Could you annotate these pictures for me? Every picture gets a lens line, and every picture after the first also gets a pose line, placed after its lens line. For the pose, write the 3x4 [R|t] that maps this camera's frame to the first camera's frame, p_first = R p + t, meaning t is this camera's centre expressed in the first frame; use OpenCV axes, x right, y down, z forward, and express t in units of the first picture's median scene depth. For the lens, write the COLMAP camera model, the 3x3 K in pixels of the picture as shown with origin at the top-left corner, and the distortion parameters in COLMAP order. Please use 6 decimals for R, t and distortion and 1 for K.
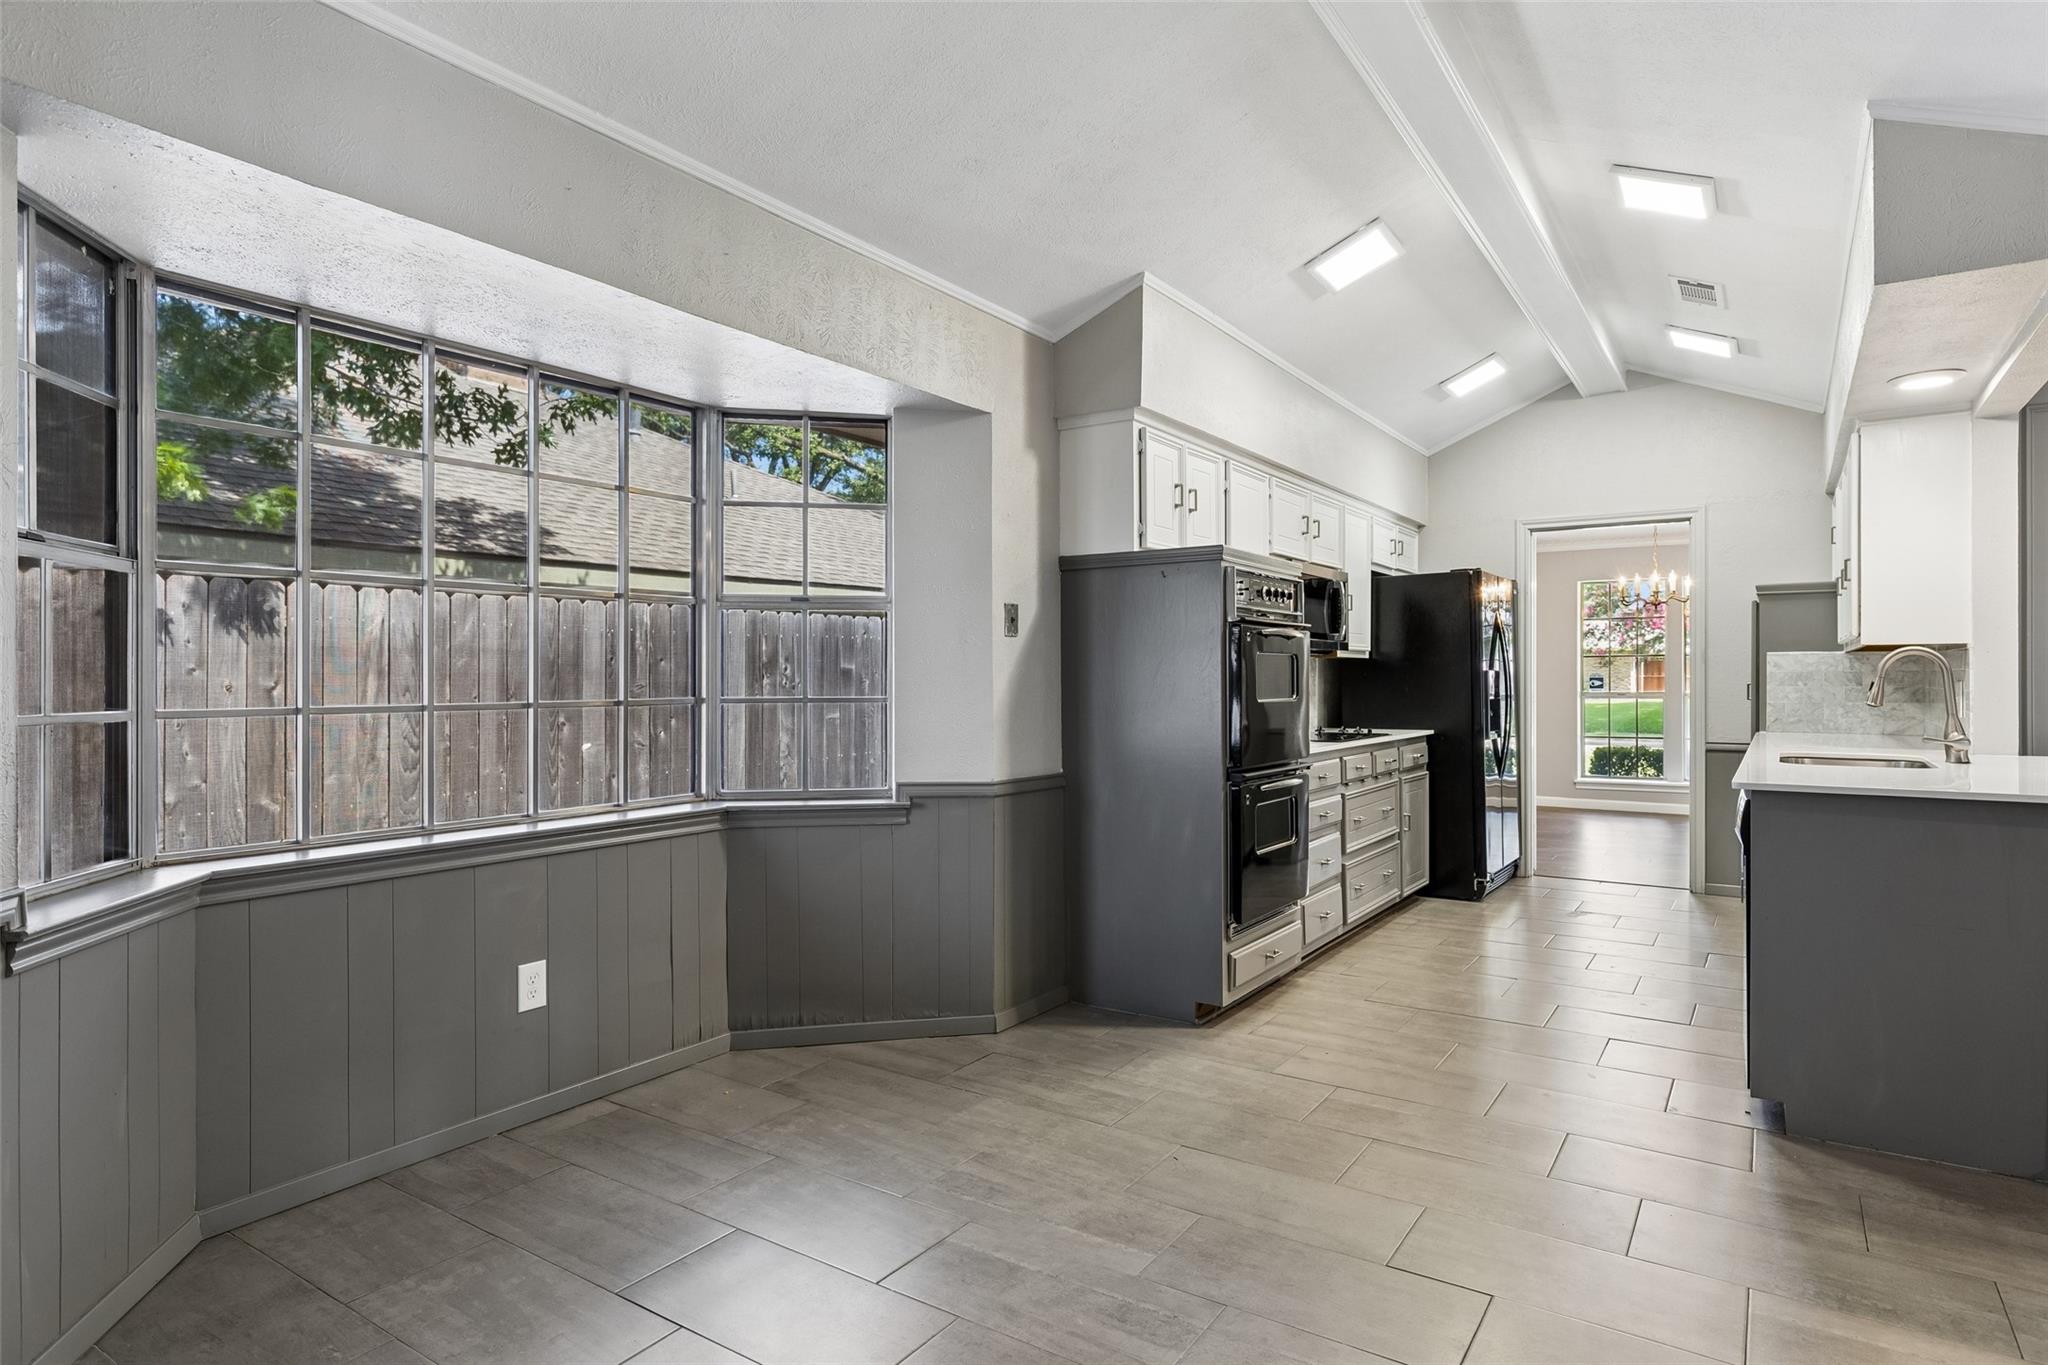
lens RADIAL K [[1131.9, 0, 1036.0], [0, 1131.9, 677.4], [0, 0, 1]] dist [0.000432, 0.000778]
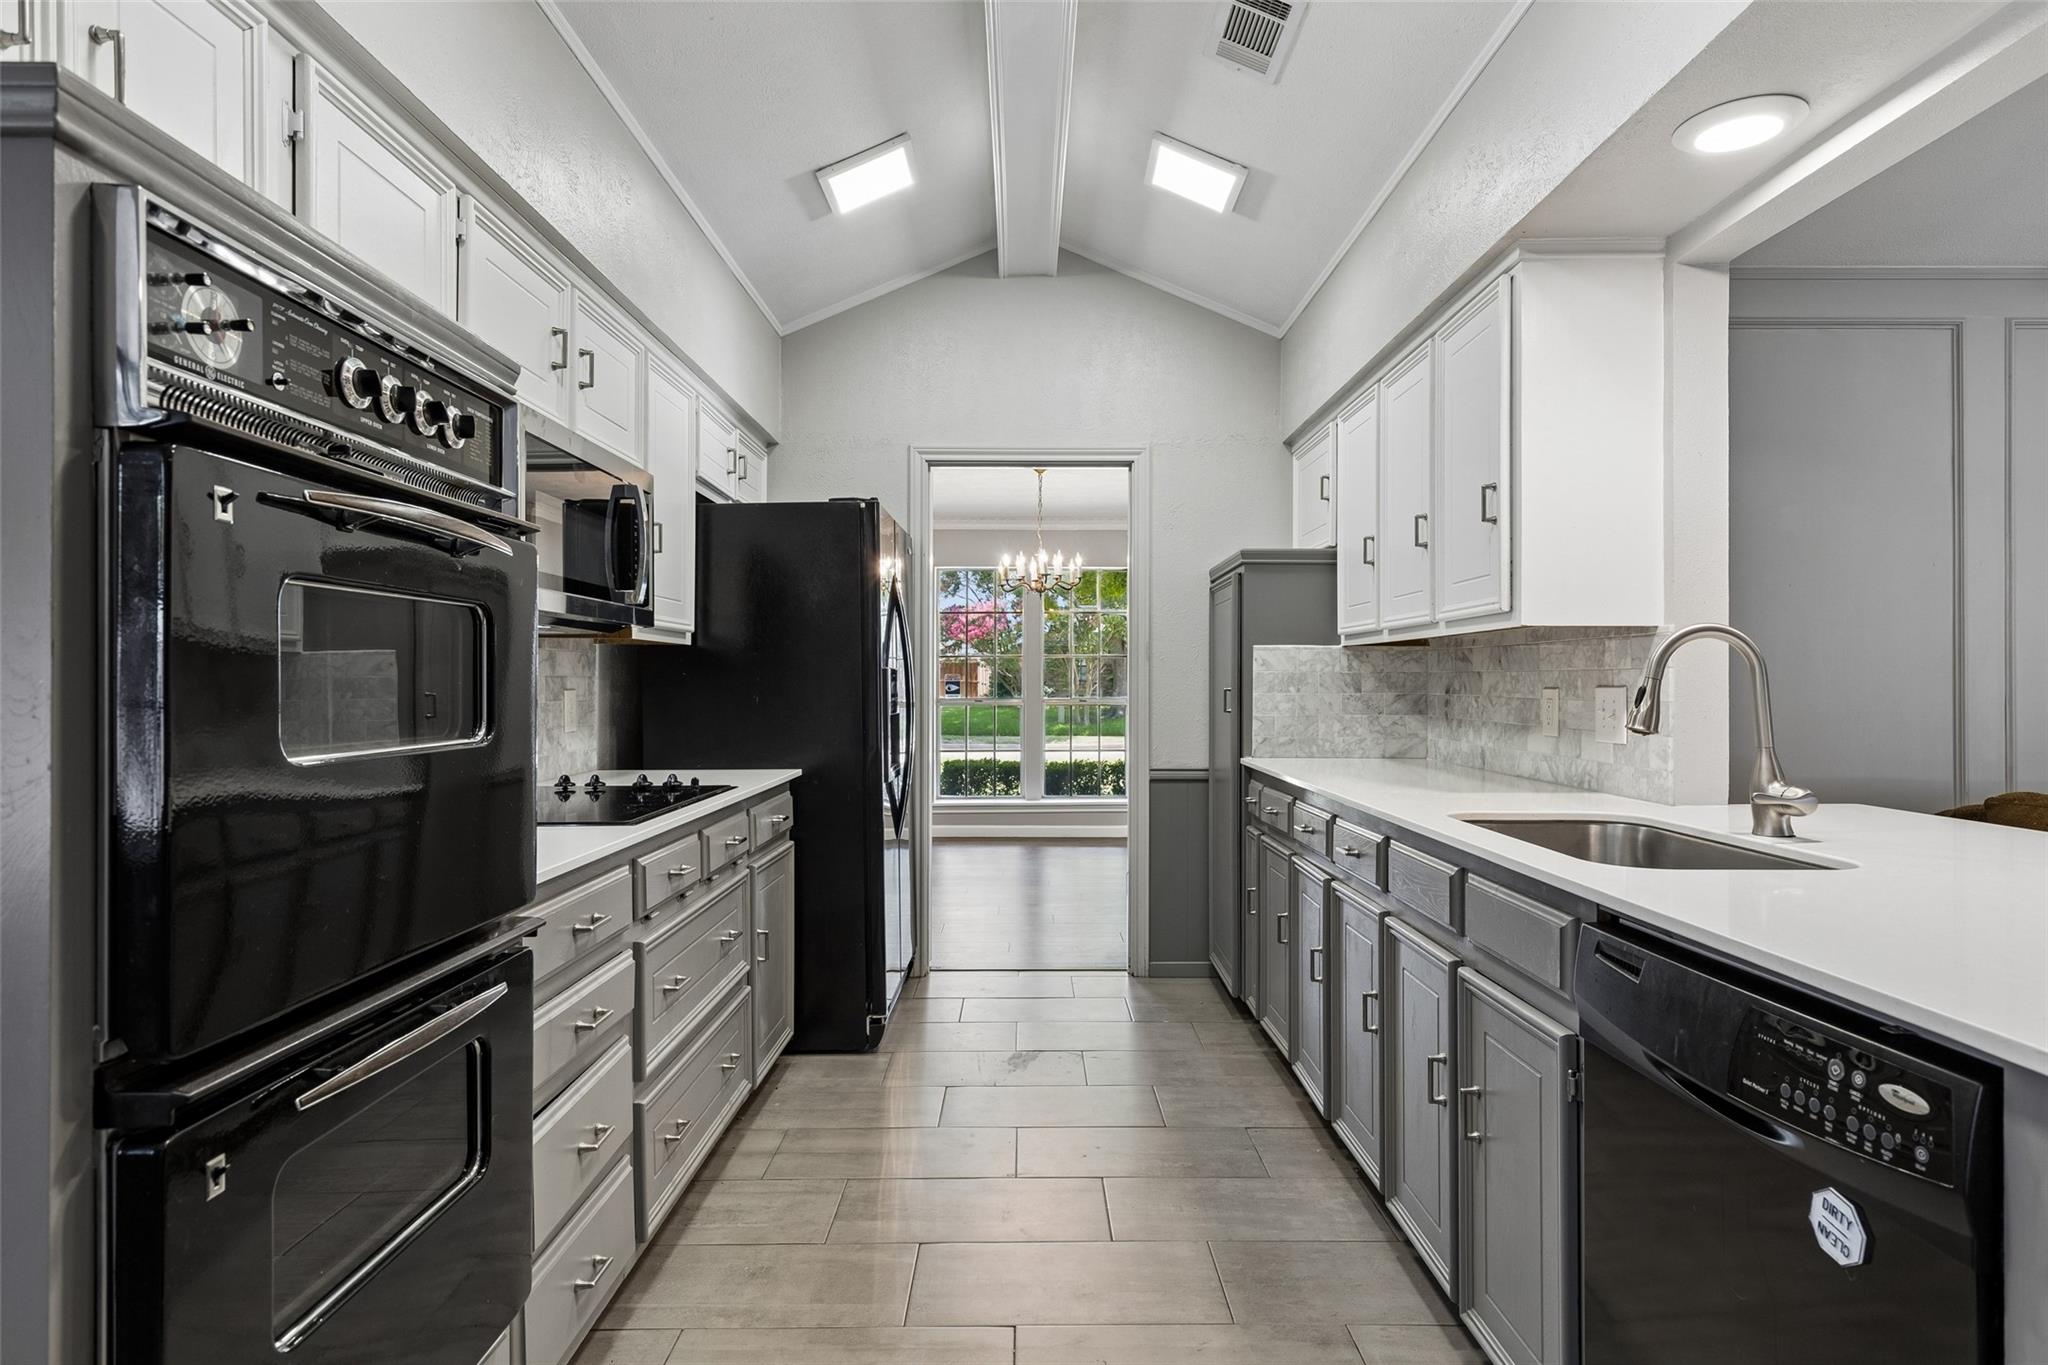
lens RADIAL K [[1131.9, 0, 1036.0], [0, 1131.9, 677.4], [0, 0, 1]] dist [0.000432, 0.000778]
pose [[0.830519, 0.003534, 0.556979, 0.130970], [-0.001355, 0.999990, -0.004324, 0.001125], [-0.556988, 0.002837, 0.830516, 0.465334]]
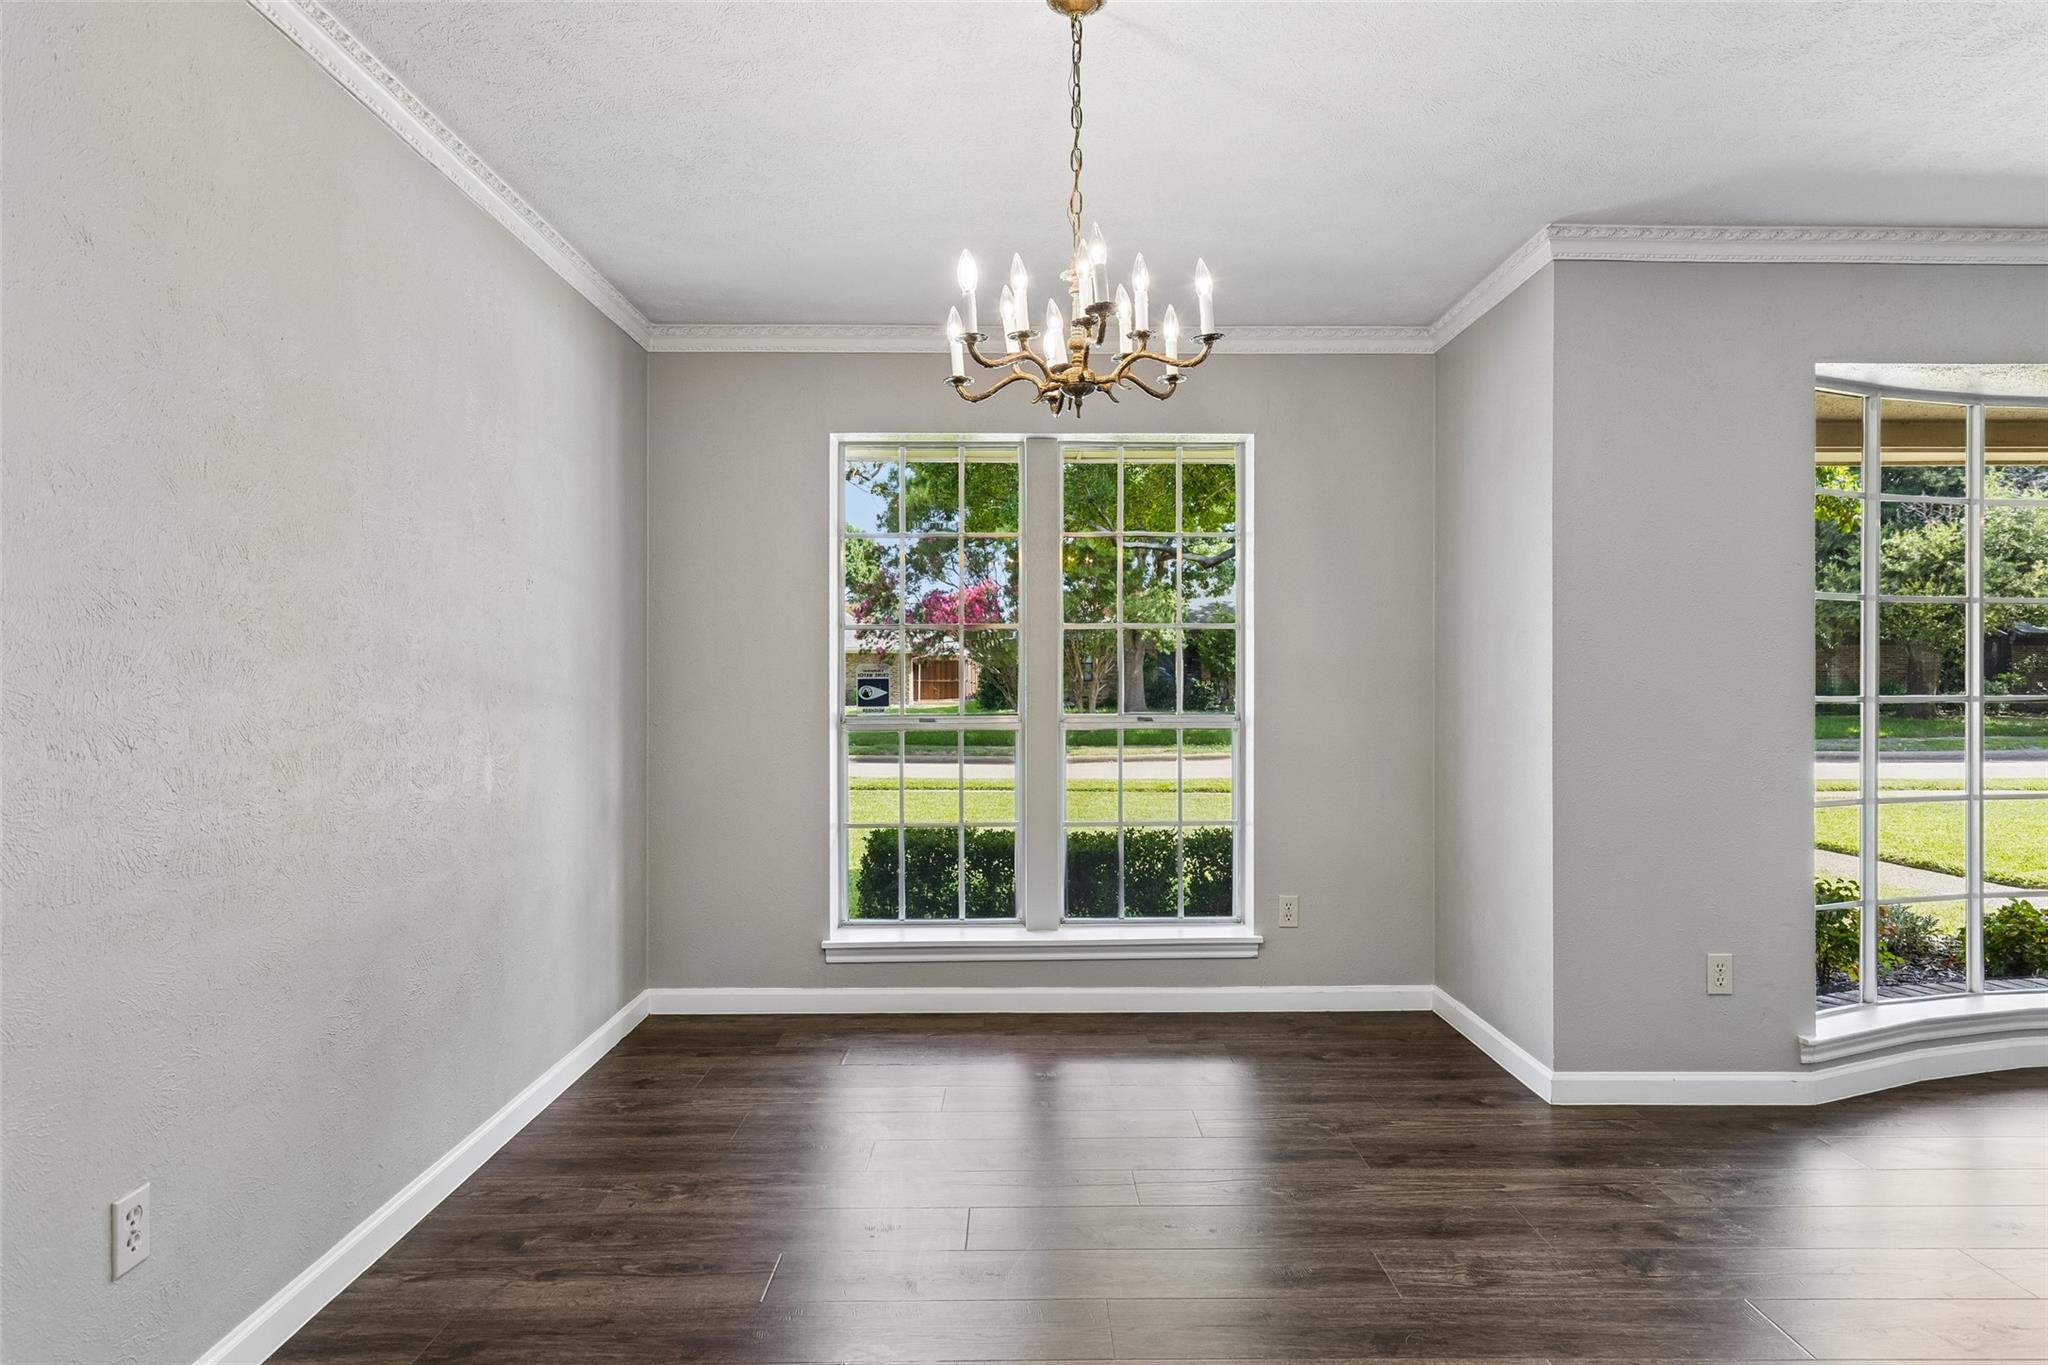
lens RADIAL K [[1178.4, 0, 1059.8], [0, 1178.4, 687.6], [0, 0, 1]] dist [-0.031136, -0.000259]
pose [[0.816740, -0.001944, 0.577002, 0.560099], [-0.000977, 0.999988, 0.004752, 0.001872], [-0.577005, -0.004445, 0.816729, 1.128459]]
